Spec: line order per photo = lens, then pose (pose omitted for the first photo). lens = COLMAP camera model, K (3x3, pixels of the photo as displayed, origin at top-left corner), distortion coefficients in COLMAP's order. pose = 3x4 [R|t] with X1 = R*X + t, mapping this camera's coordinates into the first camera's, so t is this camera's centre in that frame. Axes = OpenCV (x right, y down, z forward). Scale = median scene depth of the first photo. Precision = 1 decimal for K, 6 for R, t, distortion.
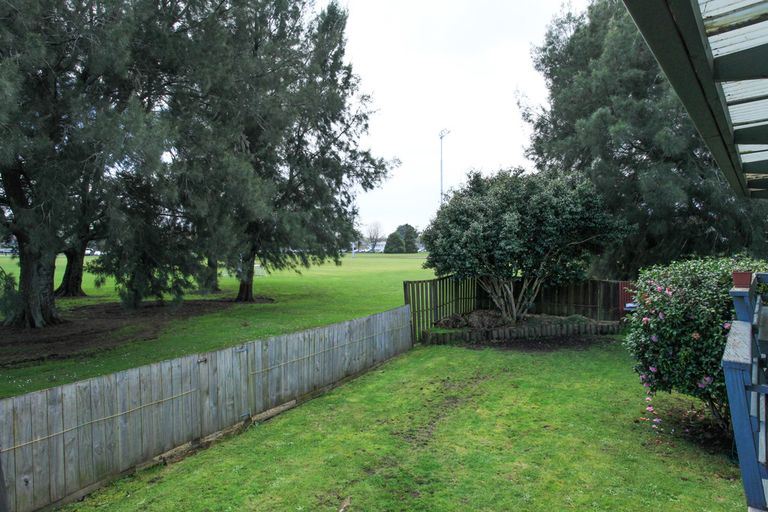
lens RADIAL K [[501.0, 0, 384.0], [0, 501.0, 256.0], [0, 0, 1]] dist [-0.022816, 0.006154]
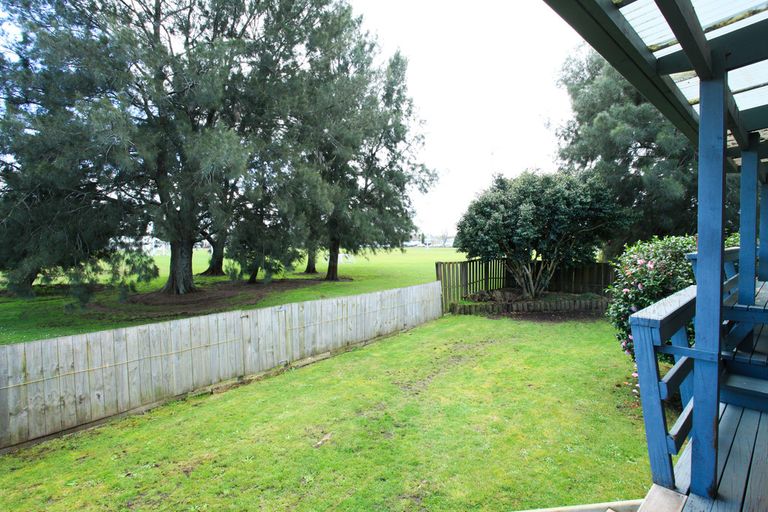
lens RADIAL K [[378.4, 0, 384.0], [0, 378.4, 256.0], [0, 0, 1]] dist [-0.066811, 0.025769]
pose [[0.981077, 0.001389, -0.193612, 0.137262], [0.001124, 0.999917, 0.012867, 0.034436], [0.193614, -0.012841, 0.980994, 0.102151]]
